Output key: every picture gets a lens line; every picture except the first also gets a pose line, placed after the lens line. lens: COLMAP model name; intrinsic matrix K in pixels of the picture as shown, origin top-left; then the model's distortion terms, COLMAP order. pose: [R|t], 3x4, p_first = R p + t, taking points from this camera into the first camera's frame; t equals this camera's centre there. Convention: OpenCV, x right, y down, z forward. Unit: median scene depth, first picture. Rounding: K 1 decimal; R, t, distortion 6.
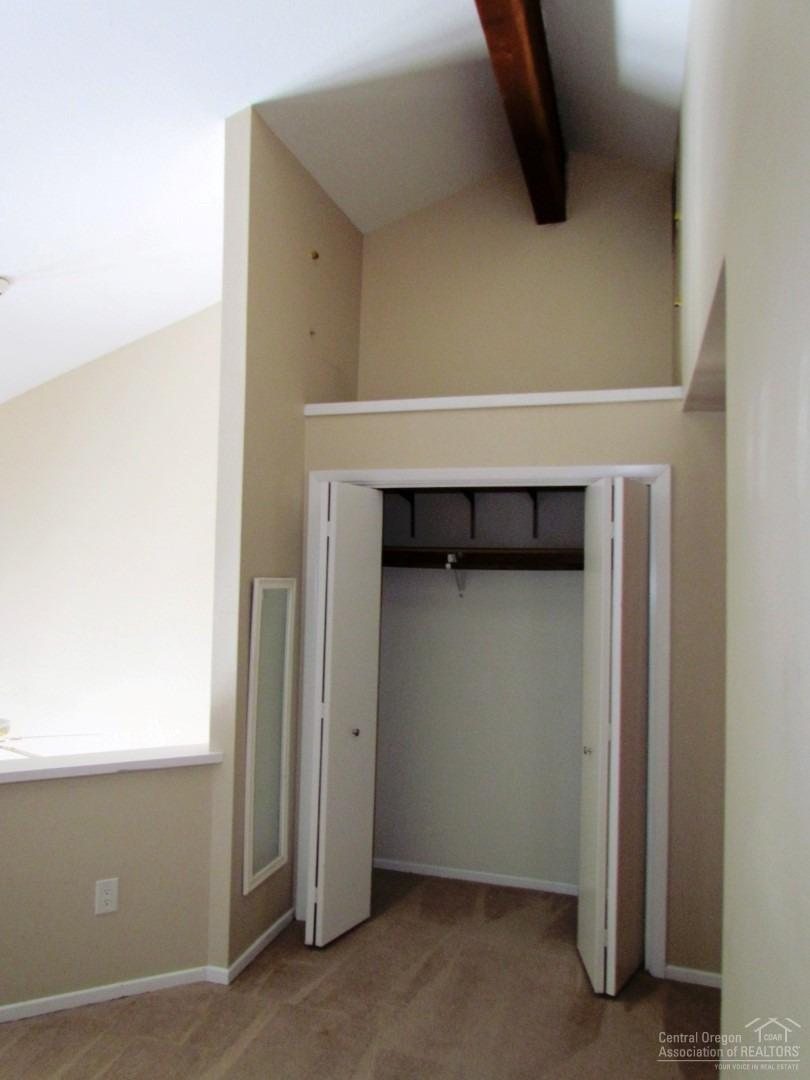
lens RADIAL K [[784.0, 0, 404.1], [0, 784.0, 532.0], [0, 0, 1]] dist [-0.013774, 0.017406]
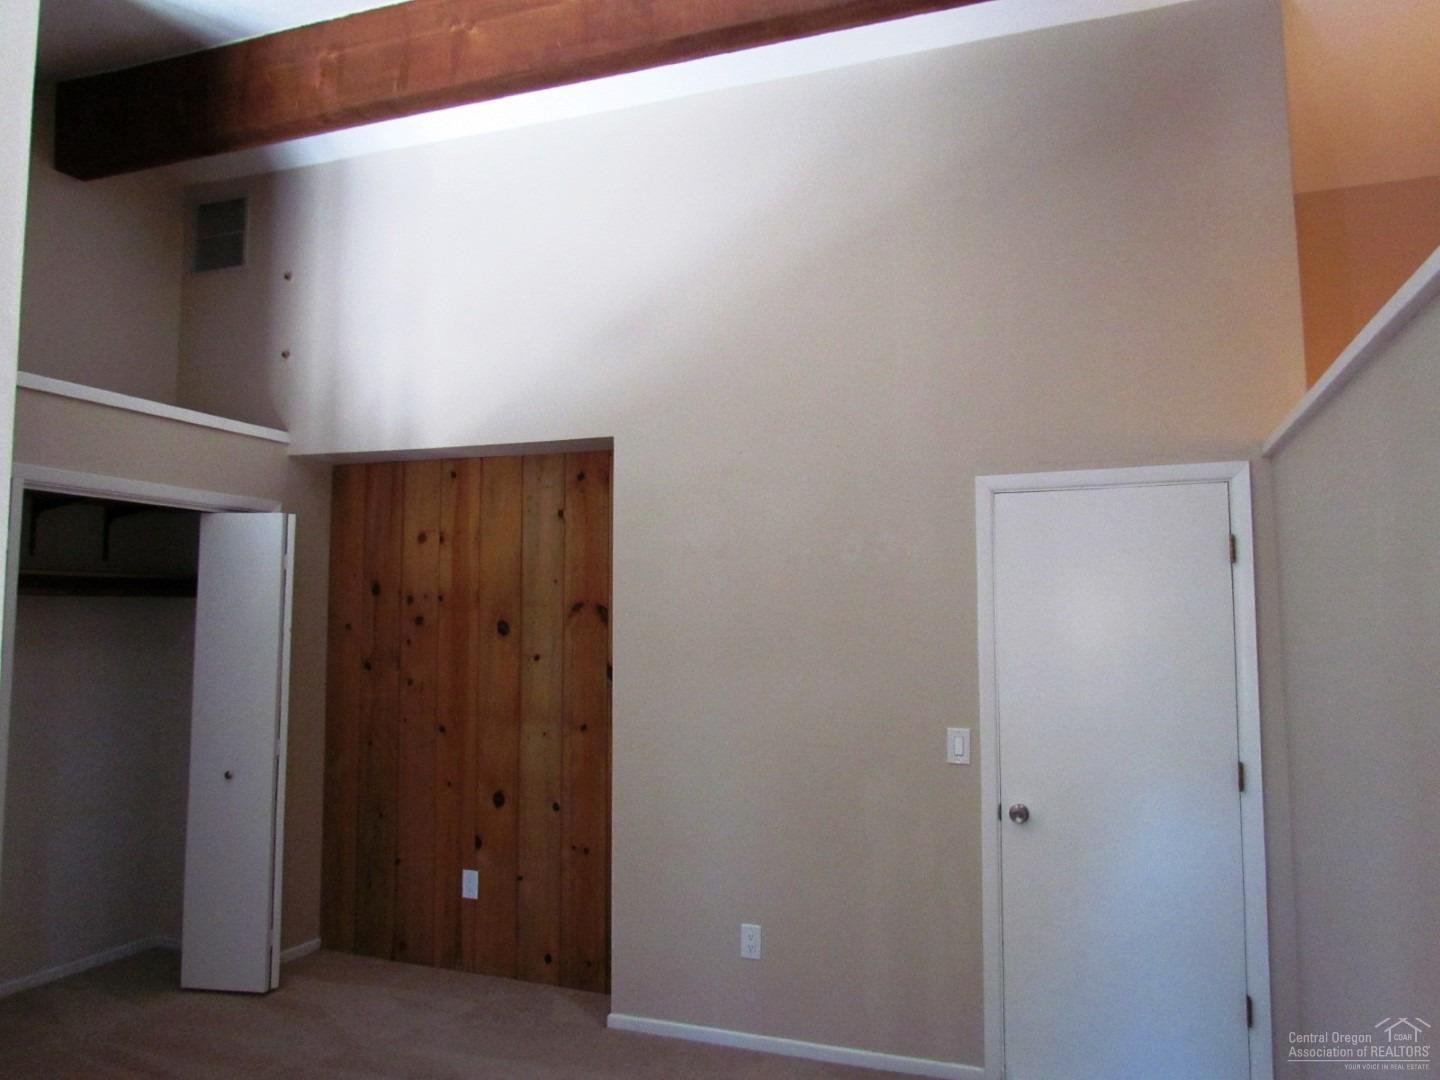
lens RADIAL K [[1045.4, 0, 720.4], [0, 1045.4, 541.5], [0, 0, 1]] dist [-0.013774, 0.017406]
pose [[0.054974, 0.050245, 0.997223, -1.015971], [-0.054386, 0.997401, -0.047256, 0.004881], [-0.997006, -0.051637, 0.057564, 0.281105]]
